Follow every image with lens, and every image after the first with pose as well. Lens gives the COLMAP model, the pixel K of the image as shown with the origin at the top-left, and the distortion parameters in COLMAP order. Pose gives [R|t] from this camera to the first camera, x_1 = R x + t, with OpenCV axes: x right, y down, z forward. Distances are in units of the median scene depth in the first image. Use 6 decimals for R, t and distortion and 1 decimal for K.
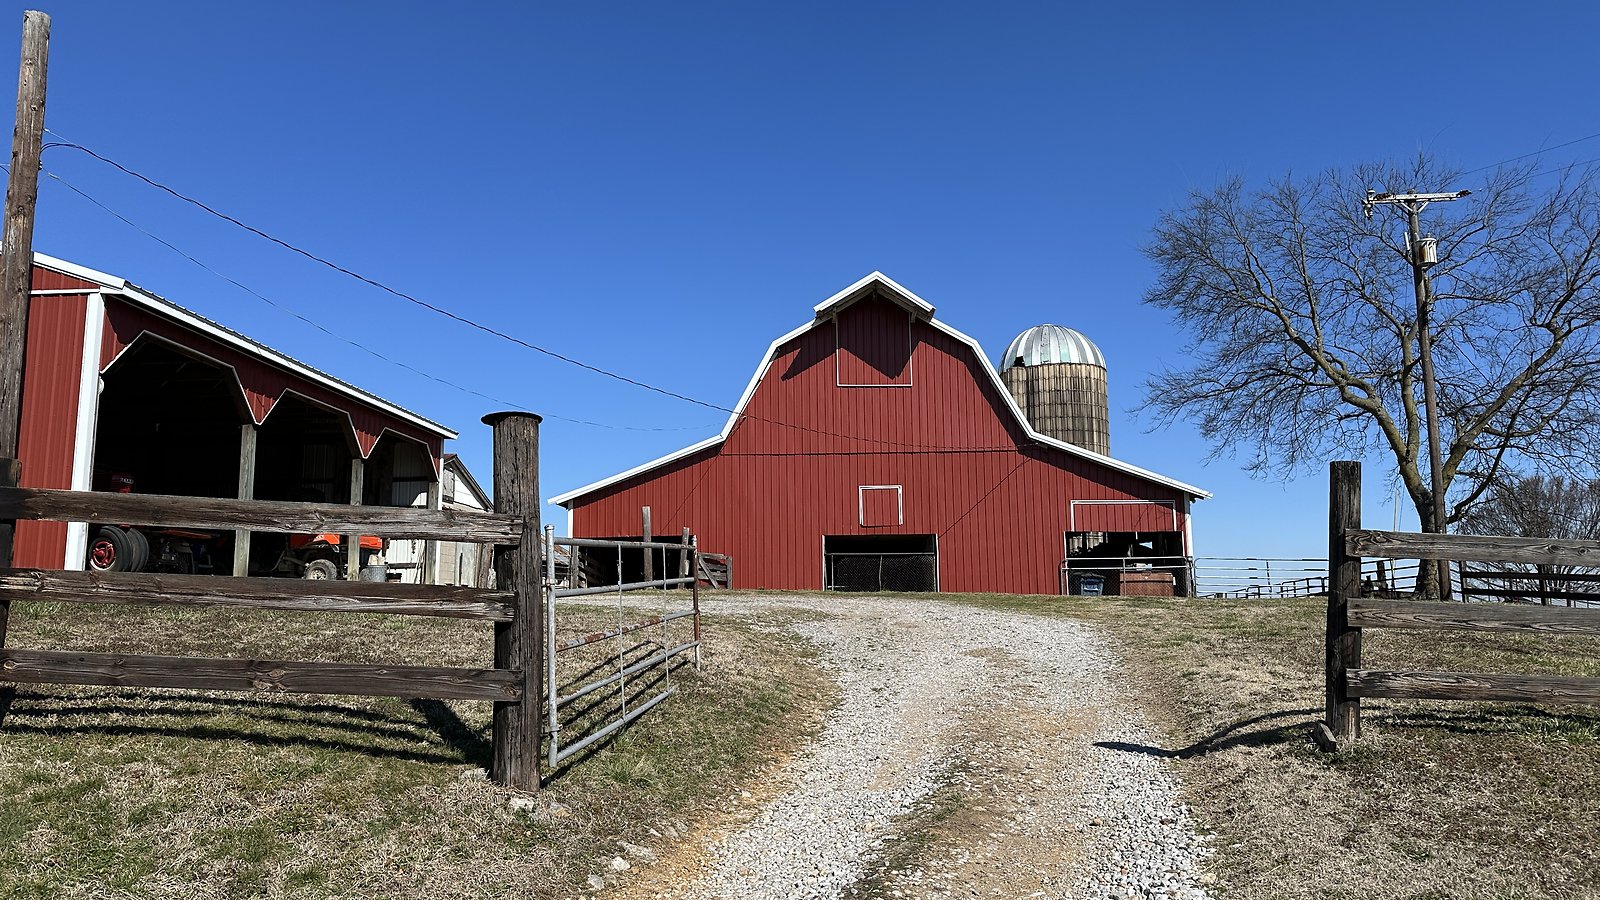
lens RADIAL K [[1113.4, 0, 799.3], [0, 1113.4, 447.7], [0, 0, 1]] dist [0.071508, -0.105765]
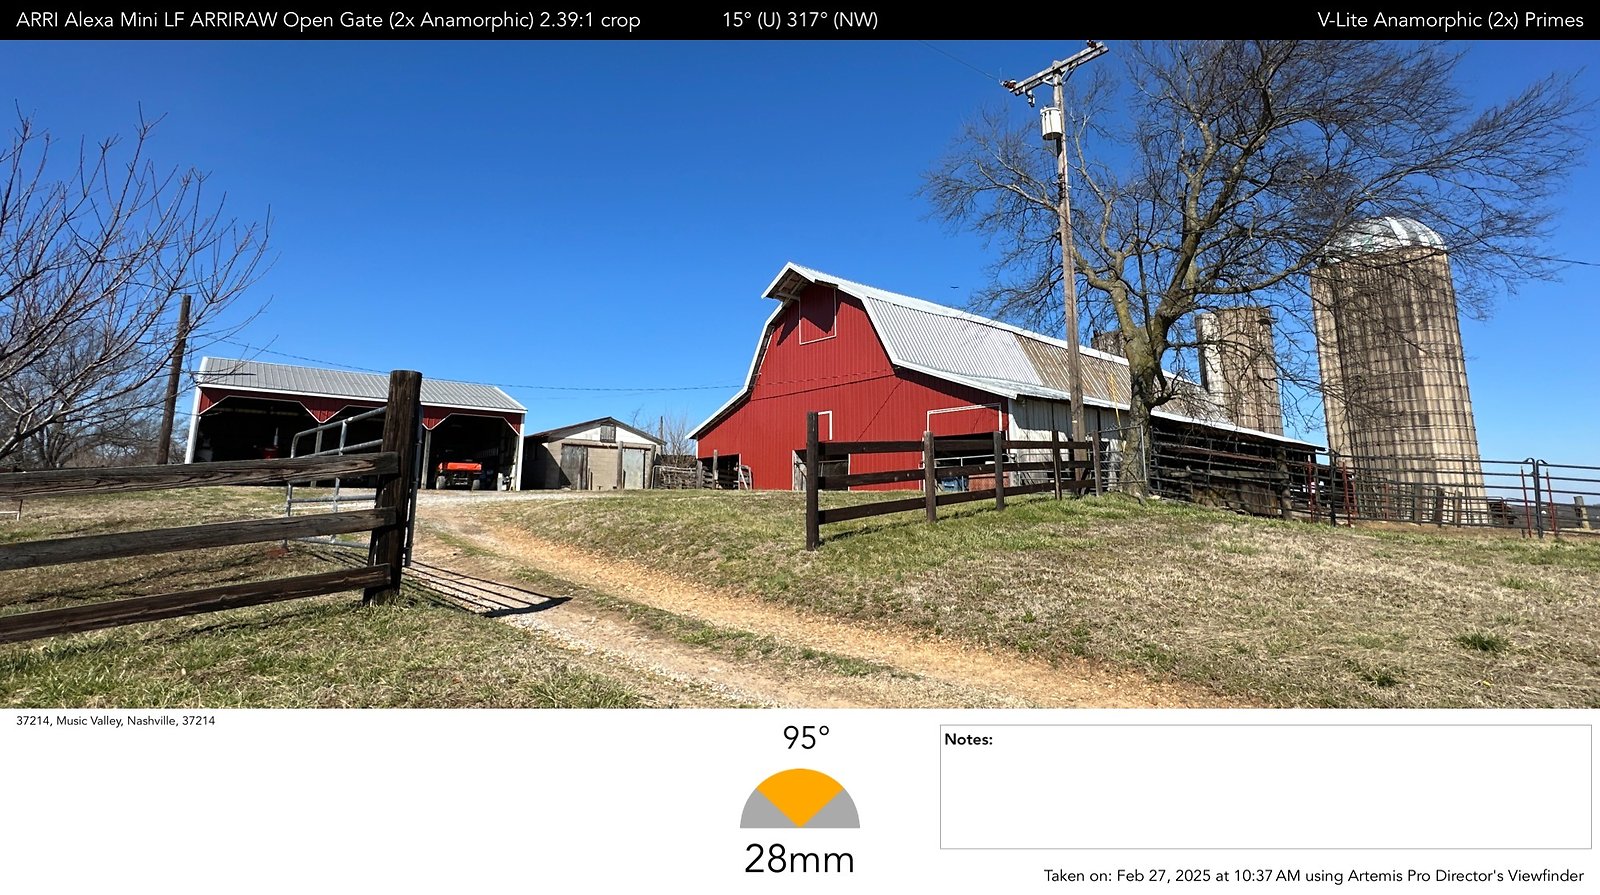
lens RADIAL K [[737.6, 0, 804.1], [0, 737.6, 372.4], [0, 0, 1]] dist [-0.005124, 0.001170]
pose [[0.669960, -0.124298, -0.731918, 0.736573], [0.103890, 0.991880, -0.073350, 0.050361], [0.735092, -0.026898, 0.677433, 0.370373]]
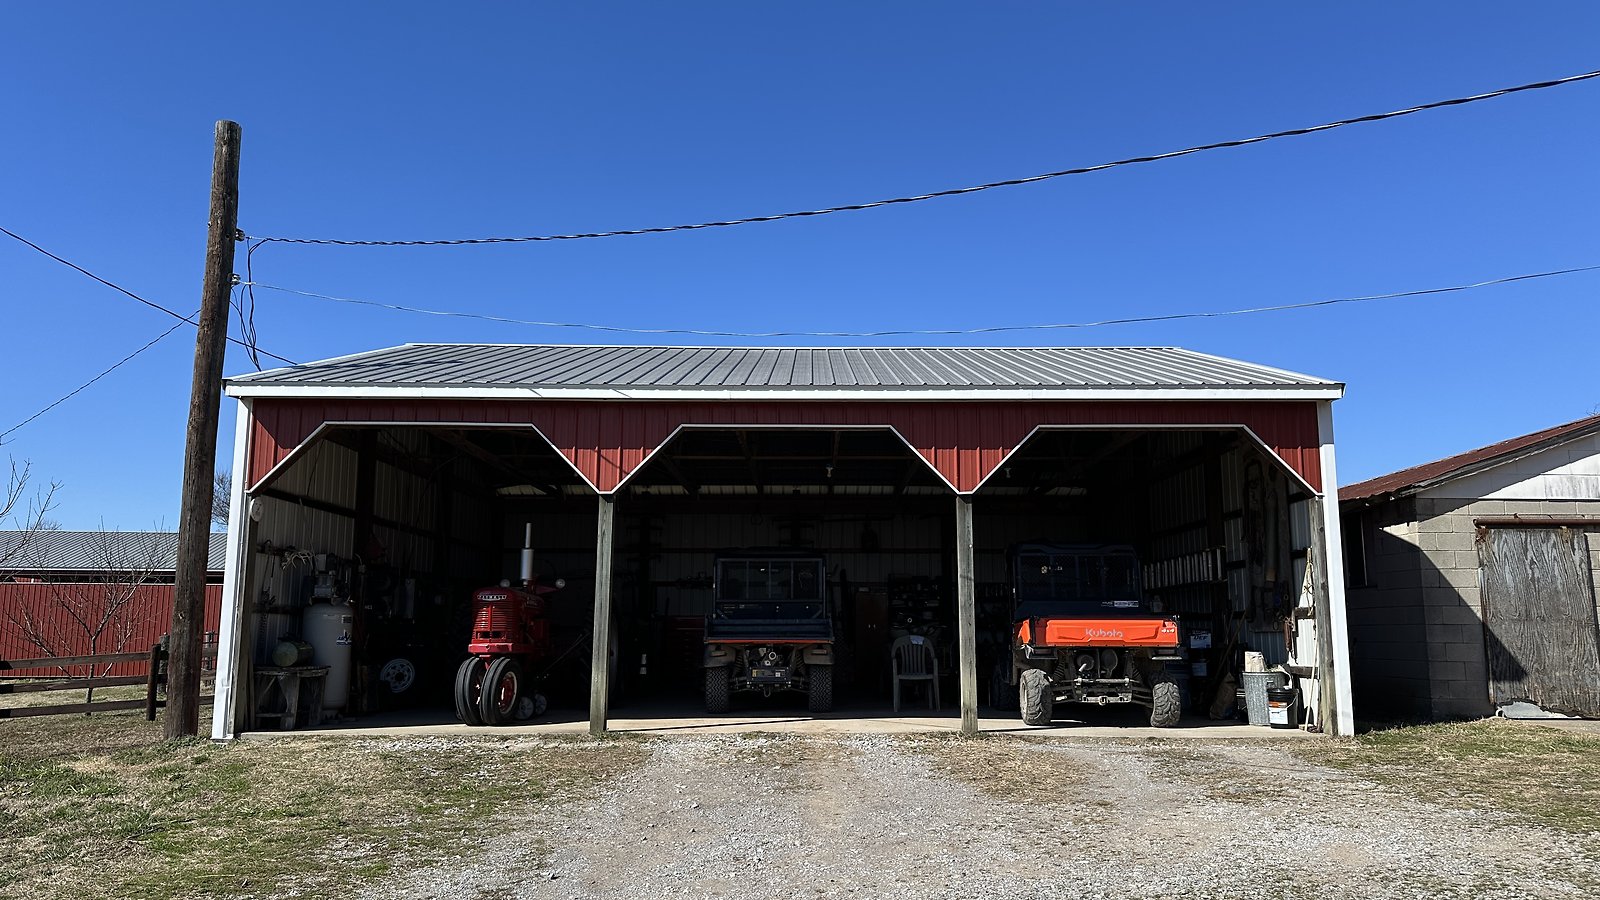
lens RADIAL K [[1113.4, 0, 808.6], [0, 1113.4, 449.5], [0, 0, 1]] dist [0.071508, -0.105765]
pose [[0.052764, -0.151138, -0.987103, 0.100852], [0.148521, 0.978674, -0.141909, 0.034490], [0.987501, -0.139118, 0.074086, 0.571093]]
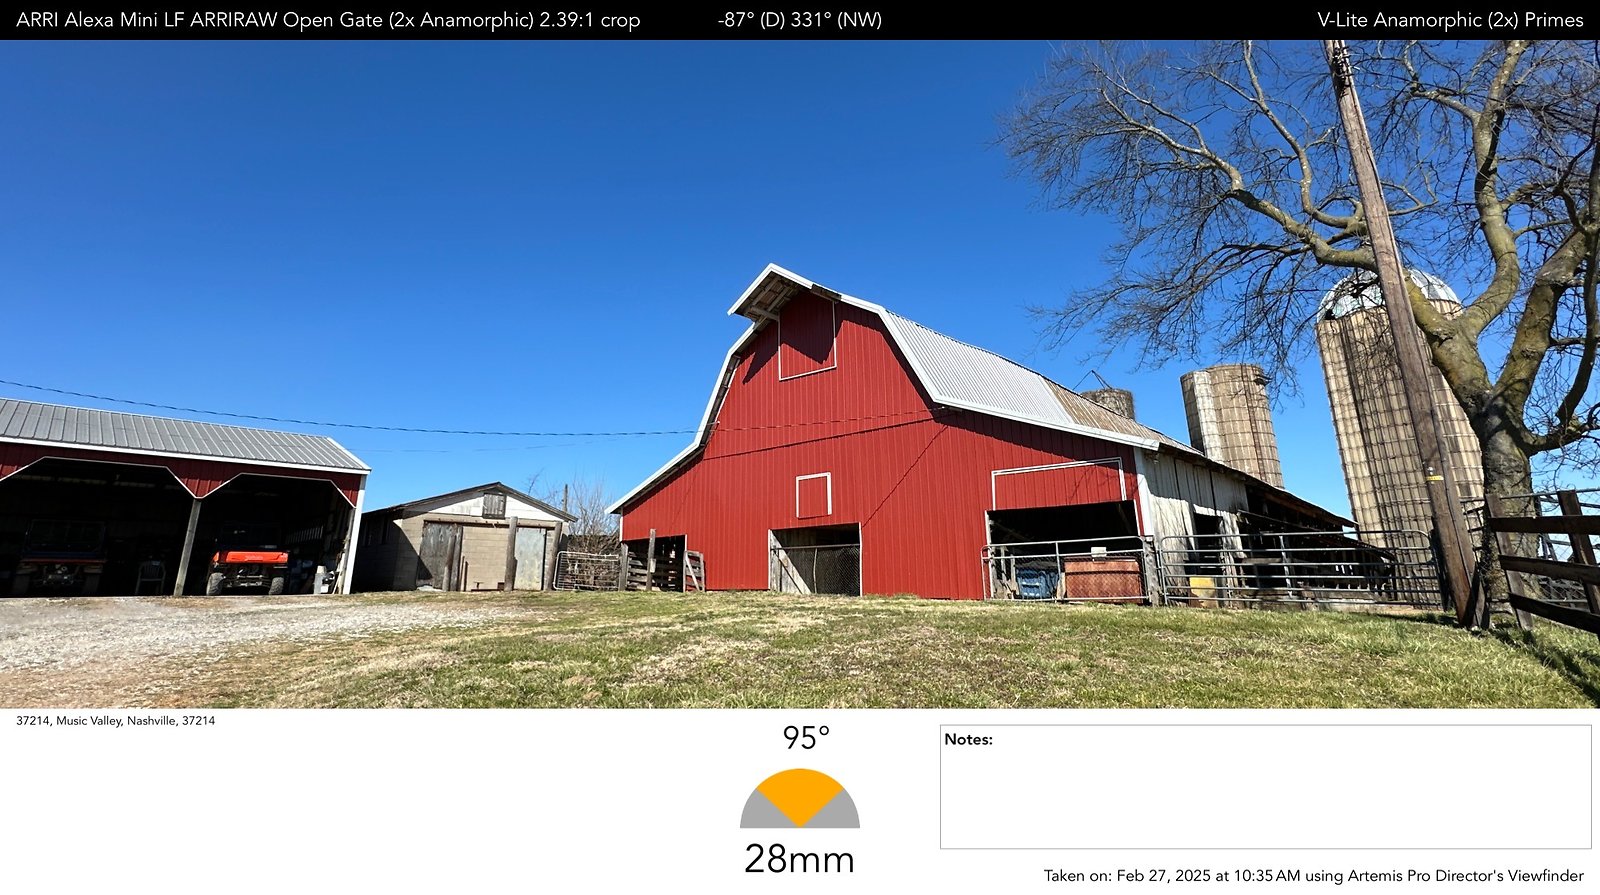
lens RADIAL K [[737.6, 0, 802.8], [0, 737.6, 372.6], [0, 0, 1]] dist [-0.005124, 0.001170]
pose [[0.761898, -0.178656, -0.622570, 0.483366], [0.101531, 0.982266, -0.157622, 0.047378], [0.639689, 0.056882, 0.766526, 0.501022]]
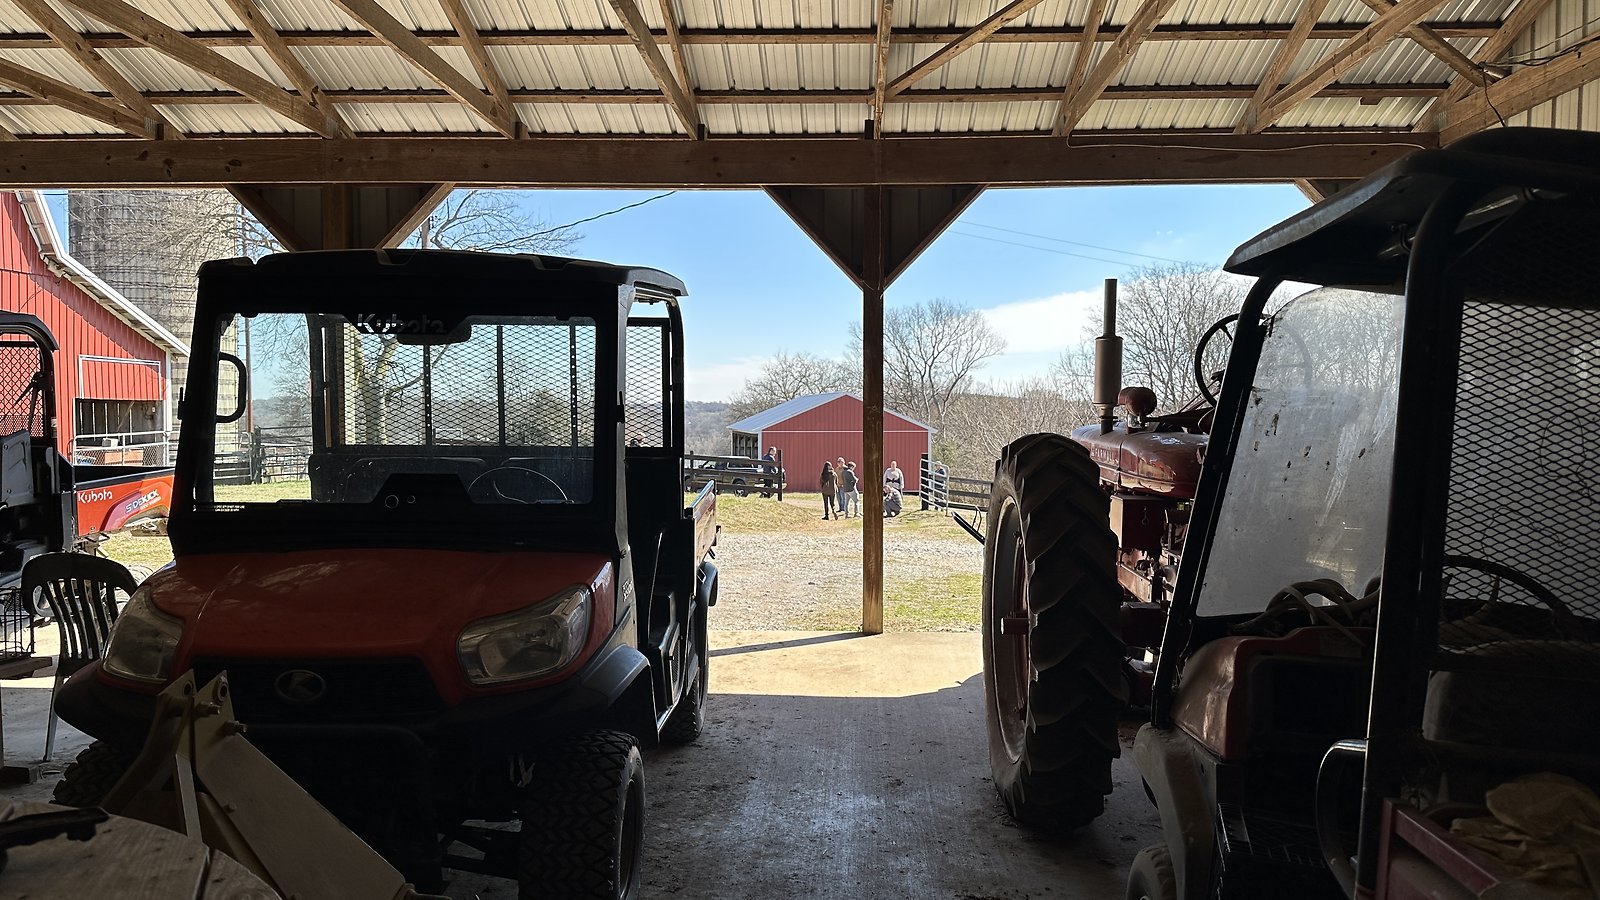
lens RADIAL K [[1113.4, 0, 807.3], [0, 1113.4, 455.1], [0, 0, 1]] dist [0.071508, -0.105765]
pose [[-0.021111, -0.029215, 0.999350, -0.486681], [-0.156633, 0.987326, 0.025554, 0.019345], [-0.987431, -0.155992, -0.025420, 0.549087]]
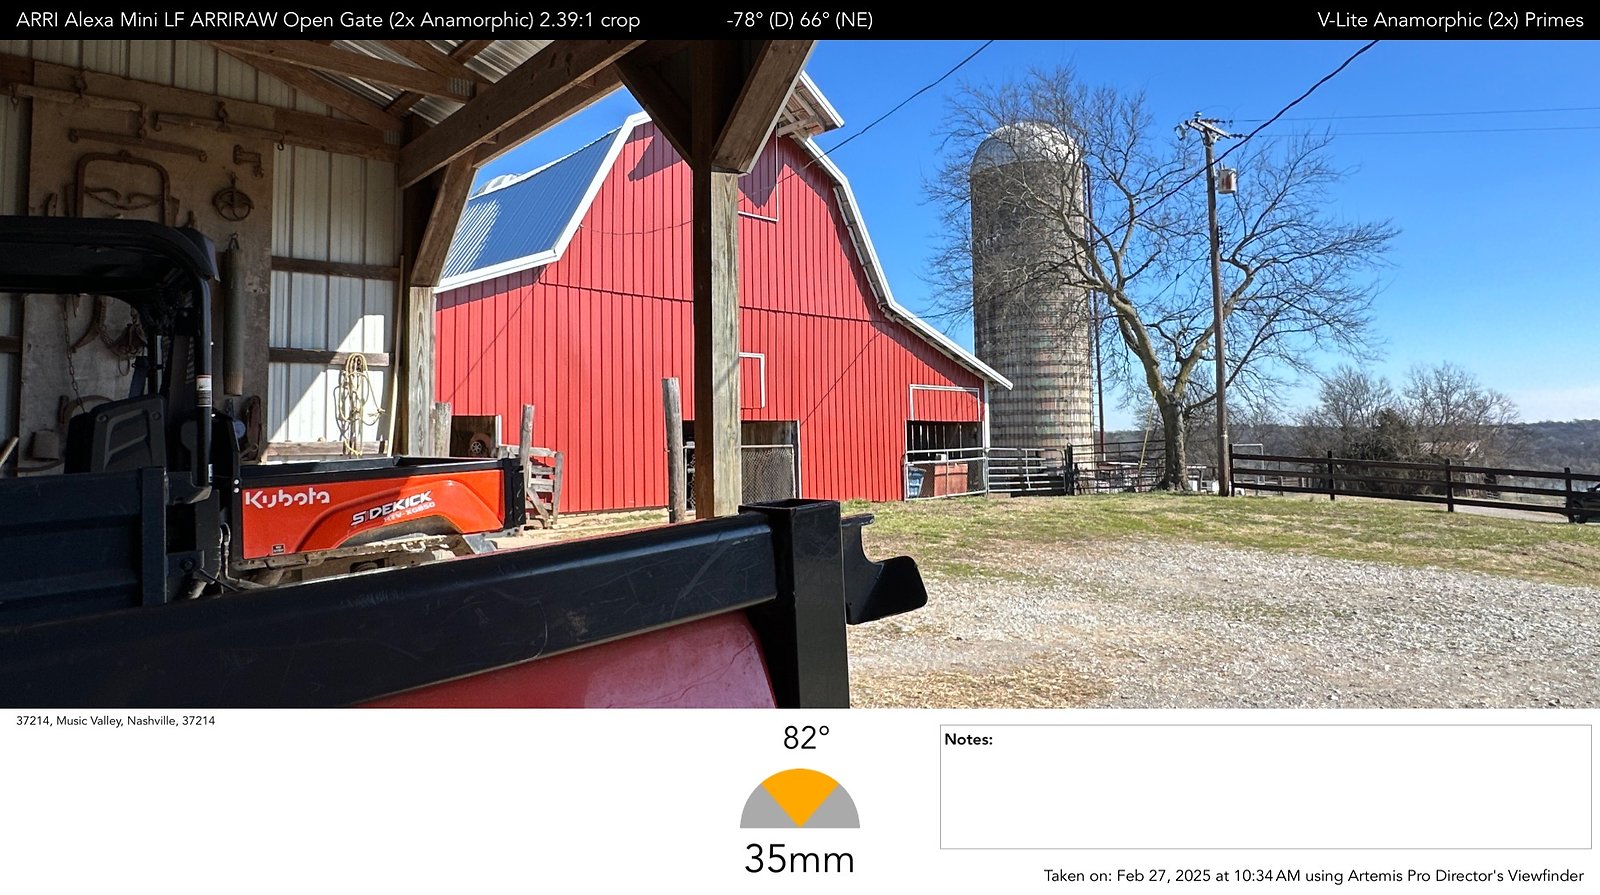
lens RADIAL K [[922.7, 0, 798.9], [0, 922.7, 374.8], [0, 0, 1]] dist [-0.005266, 0.001021]
pose [[0.709570, 0.050763, 0.702804, -0.322504], [-0.099451, 0.994632, 0.028568, 0.027899], [-0.697582, -0.090166, 0.710809, 0.550987]]
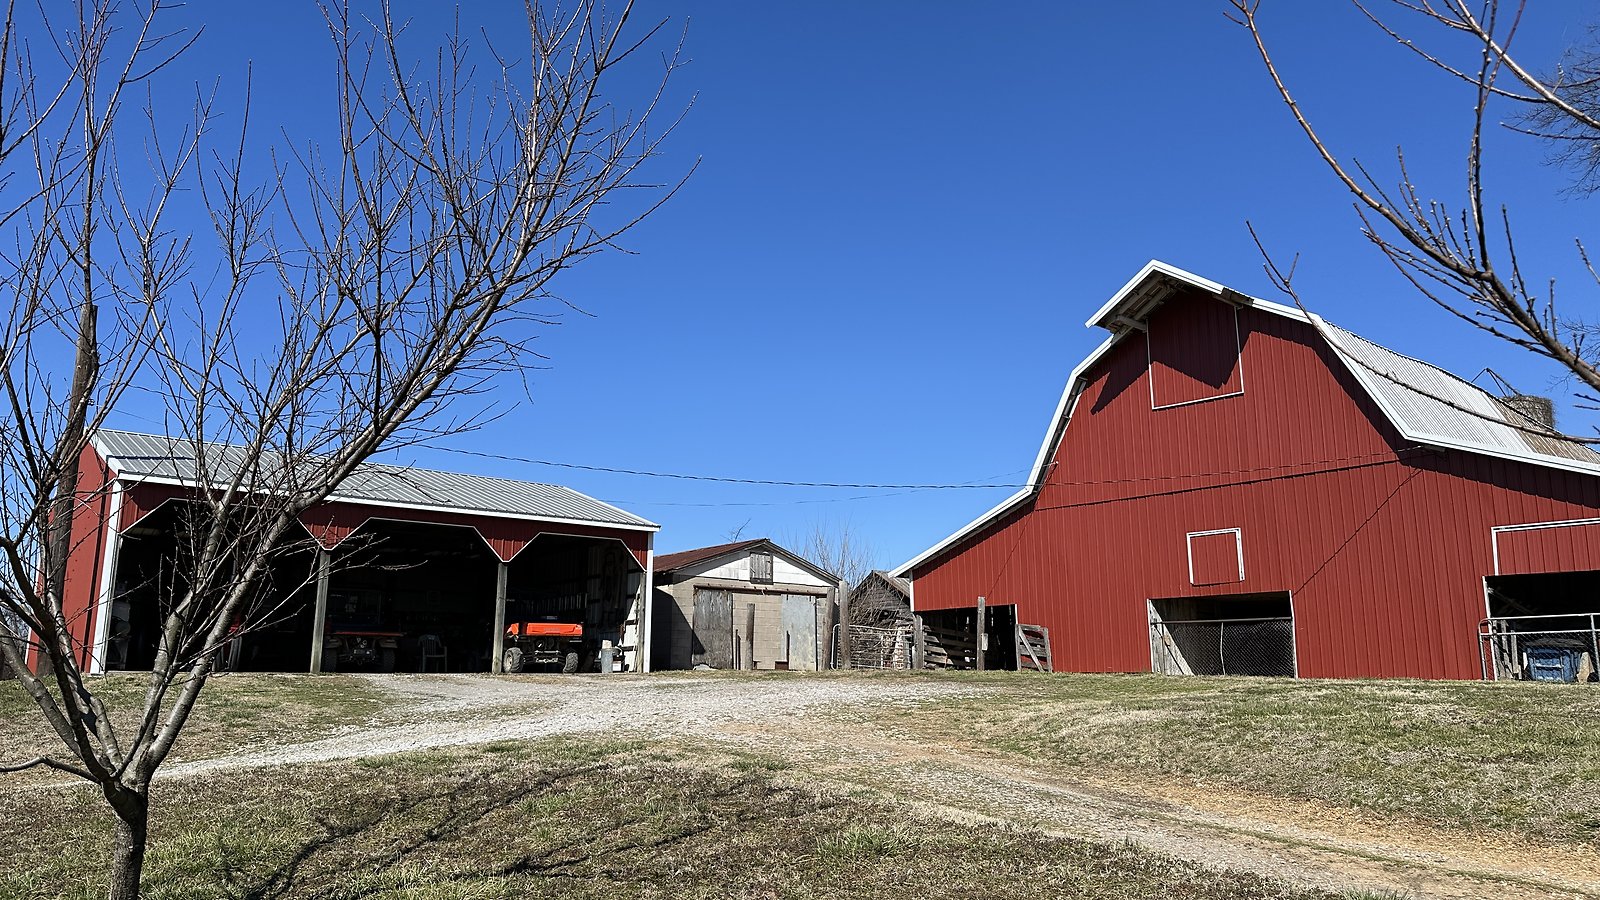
lens RADIAL K [[1113.4, 0, 812.9], [0, 1113.4, 451.8], [0, 0, 1]] dist [0.071508, -0.105765]
pose [[0.689723, -0.138208, -0.710761, 0.440063], [0.104283, 0.990341, -0.091376, 0.022960], [0.716525, -0.011096, 0.697473, 0.270298]]
